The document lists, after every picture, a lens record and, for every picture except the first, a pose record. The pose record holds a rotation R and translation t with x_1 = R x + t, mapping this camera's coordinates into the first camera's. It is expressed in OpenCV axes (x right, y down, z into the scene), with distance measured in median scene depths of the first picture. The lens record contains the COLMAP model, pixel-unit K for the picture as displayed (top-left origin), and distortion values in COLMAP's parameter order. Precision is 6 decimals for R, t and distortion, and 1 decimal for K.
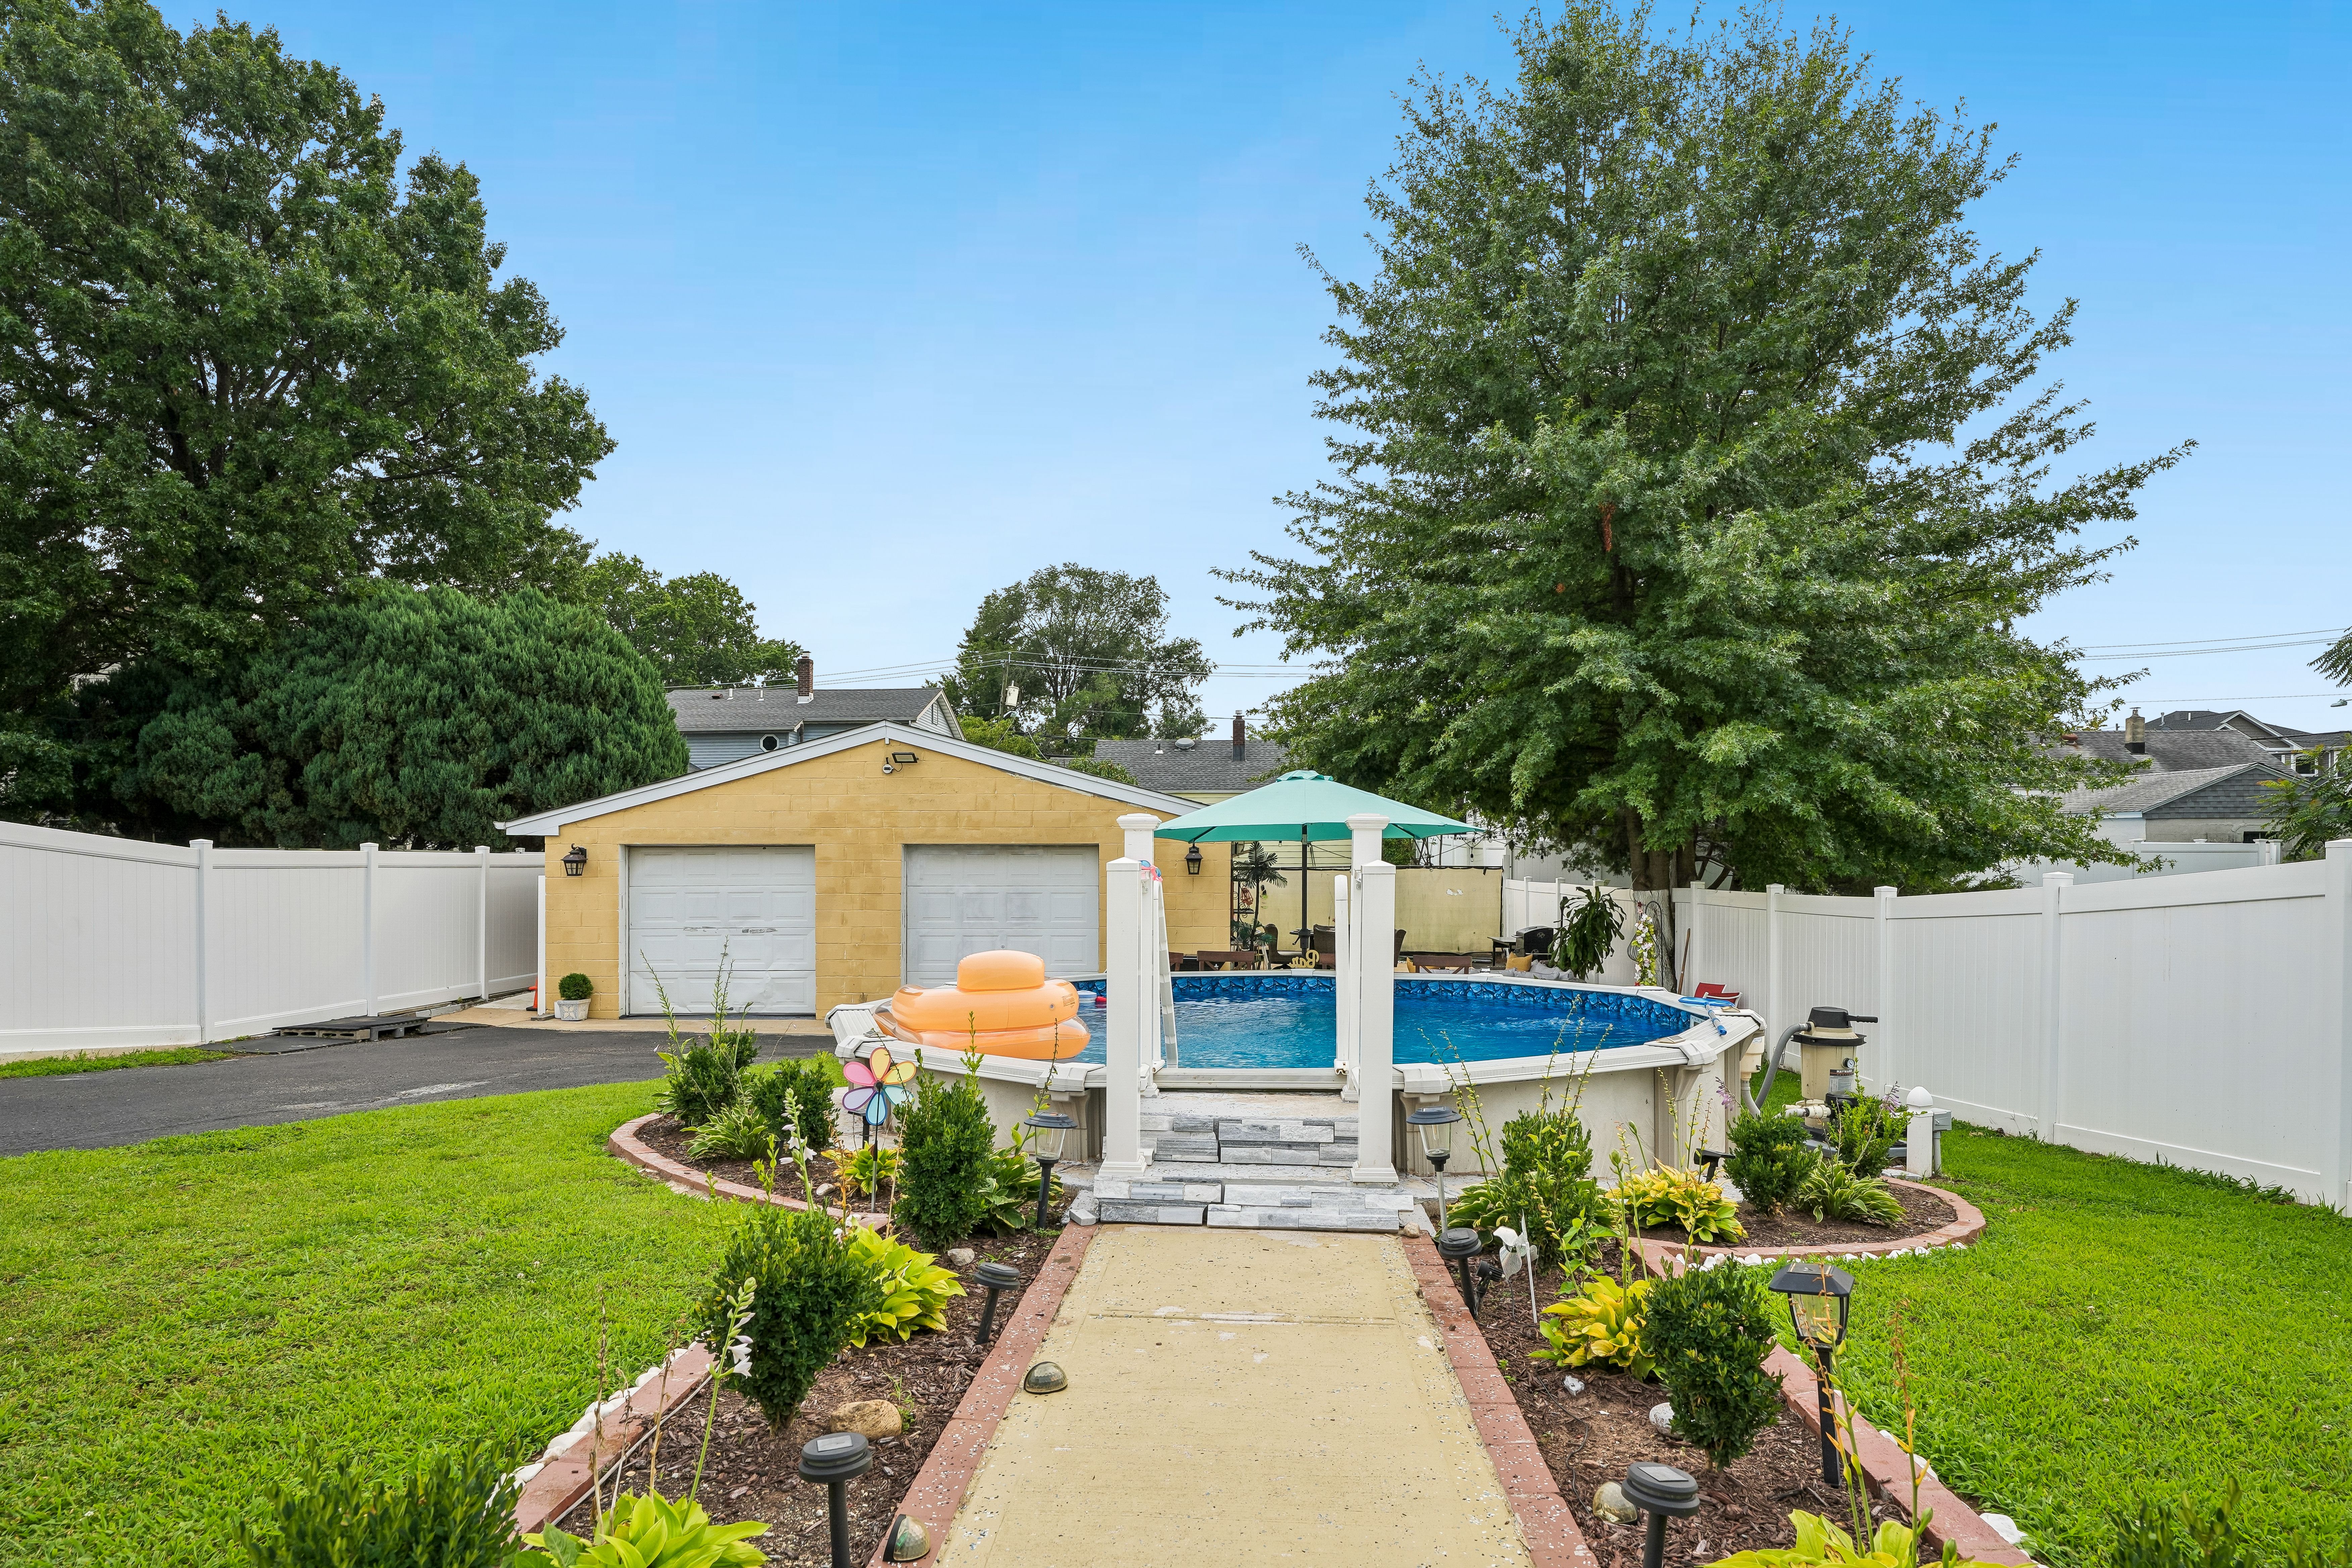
lens RADIAL K [[1416.2, 0, 1214.8], [0, 1416.2, 853.0], [0, 0, 1]] dist [0.023033, -0.000678]
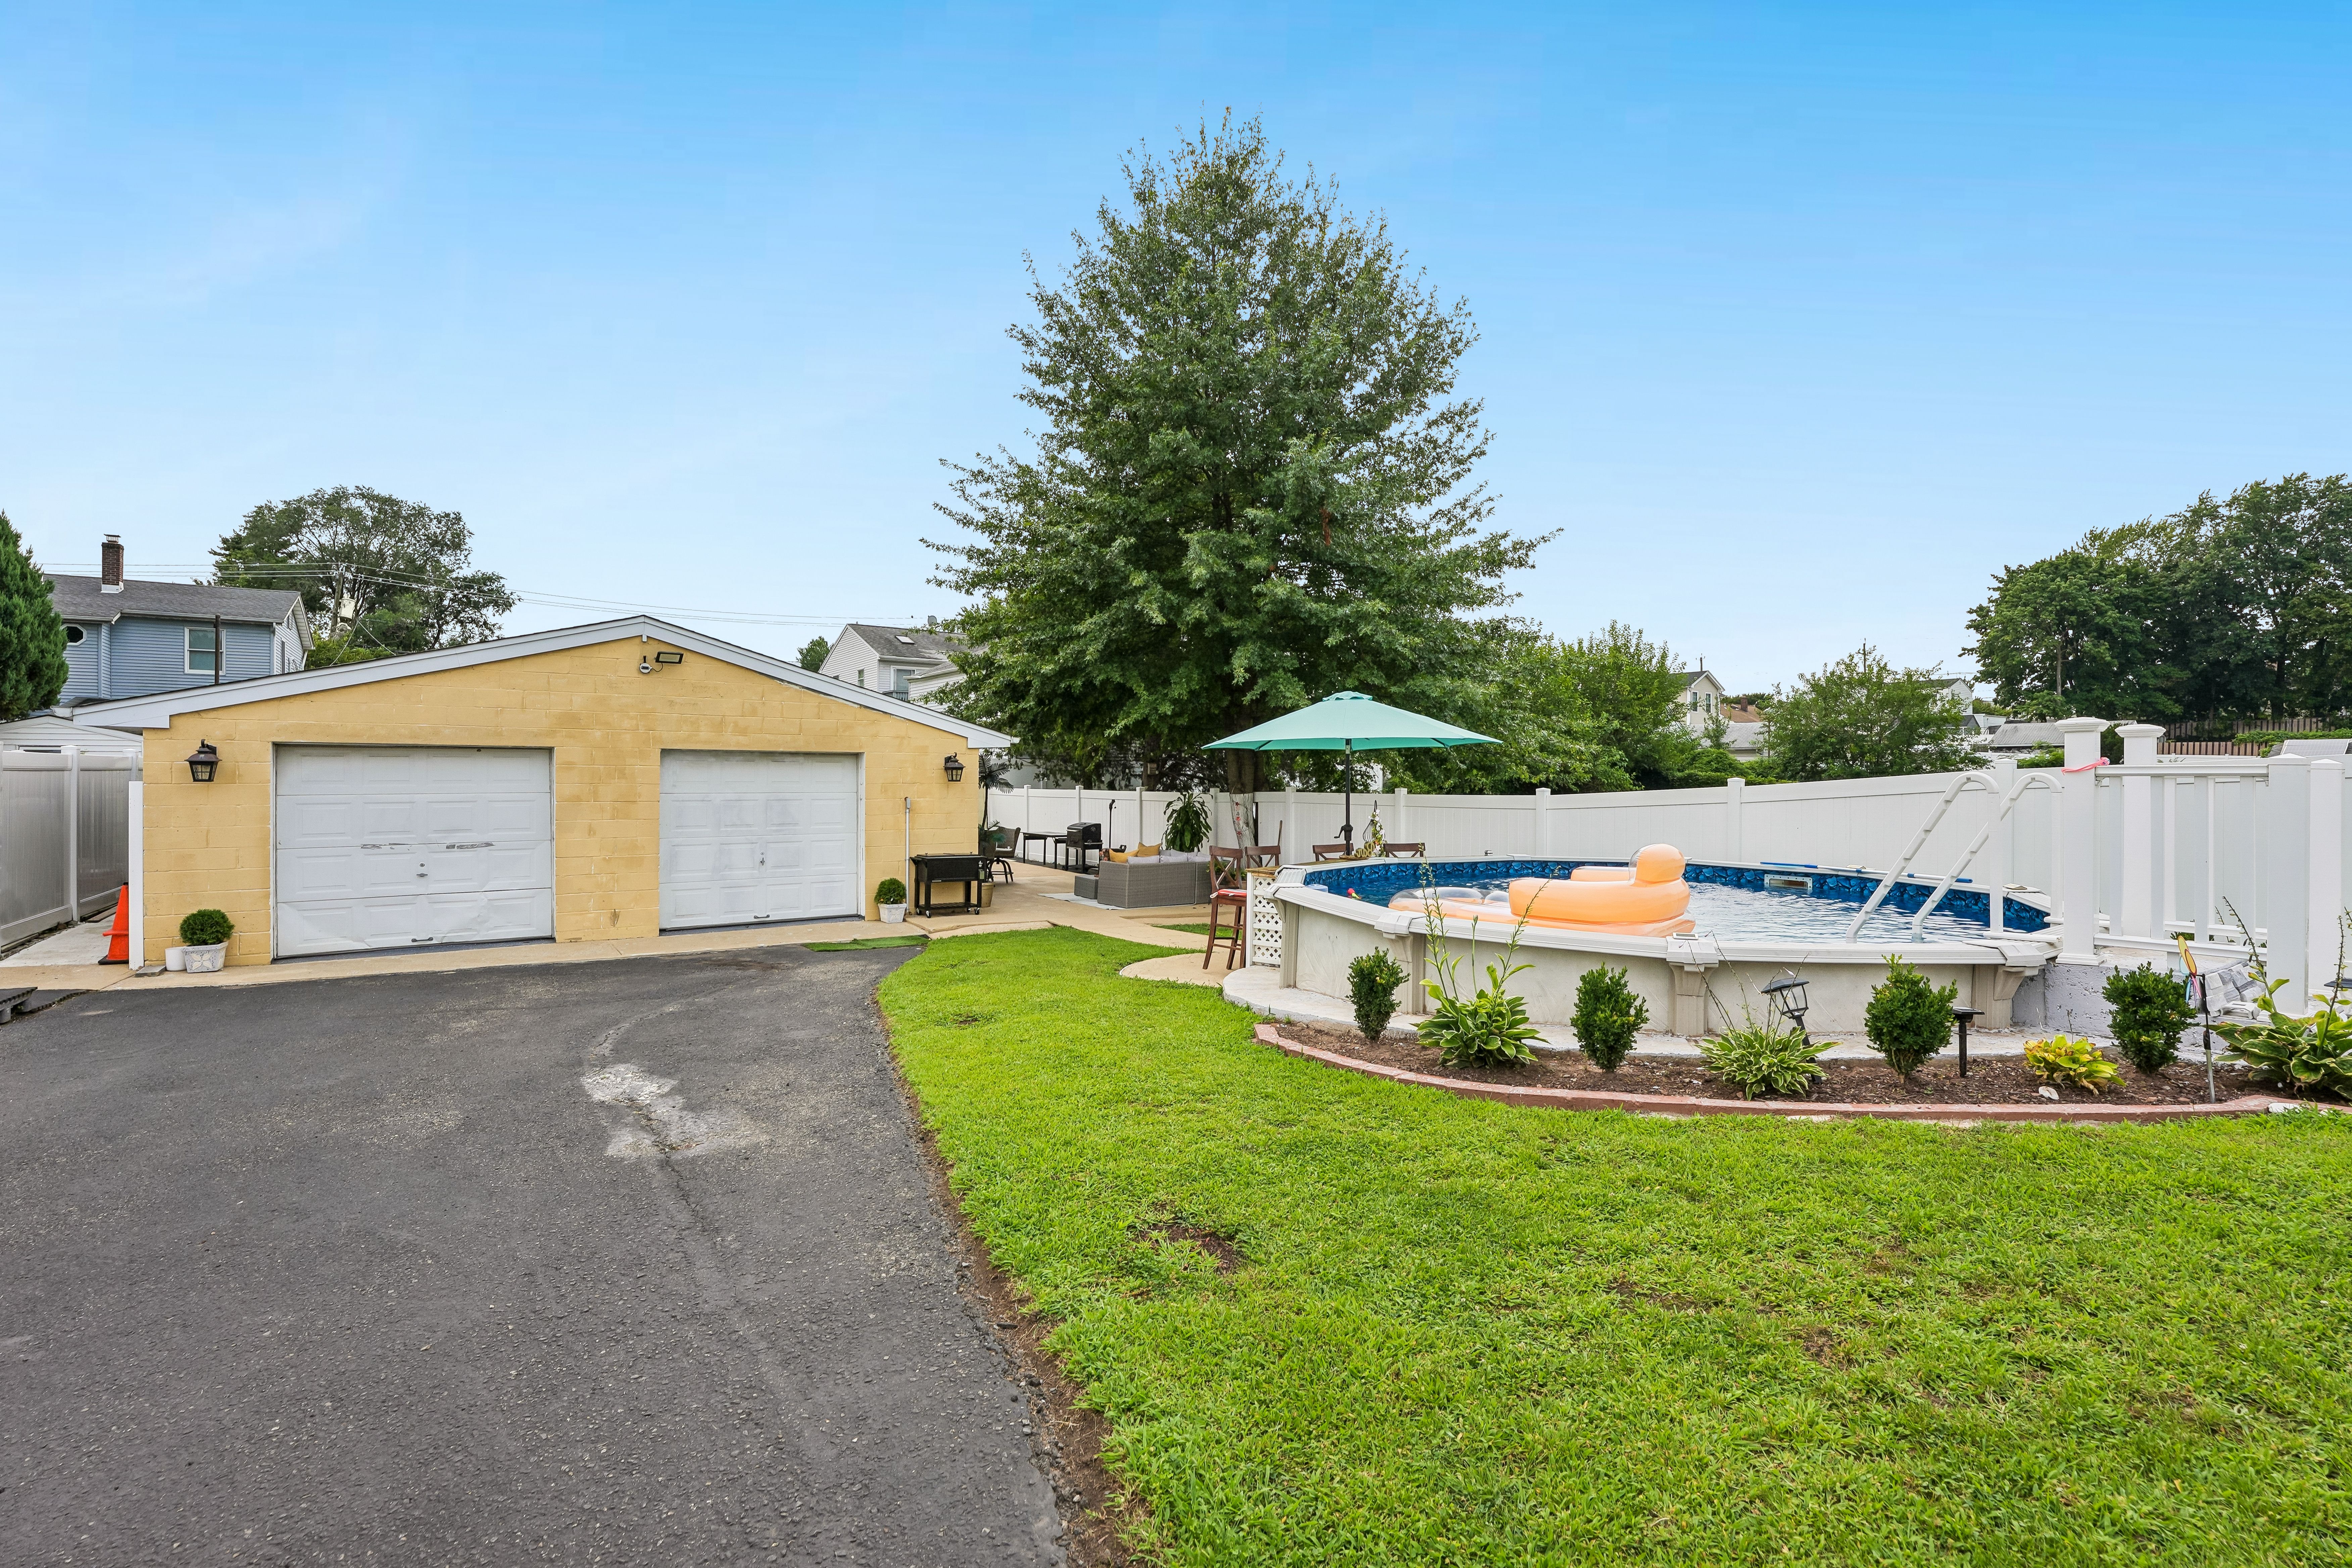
lens RADIAL K [[1016.8, 0, 1131.0], [0, 1016.8, 762.9], [0, 0, 1]] dist [-0.010451, -0.000622]
pose [[0.802868, 0.011864, 0.596038, -0.166857], [-0.007762, 0.999925, -0.009448, 0.003202], [-0.596106, 0.002959, 0.802900, 0.121013]]
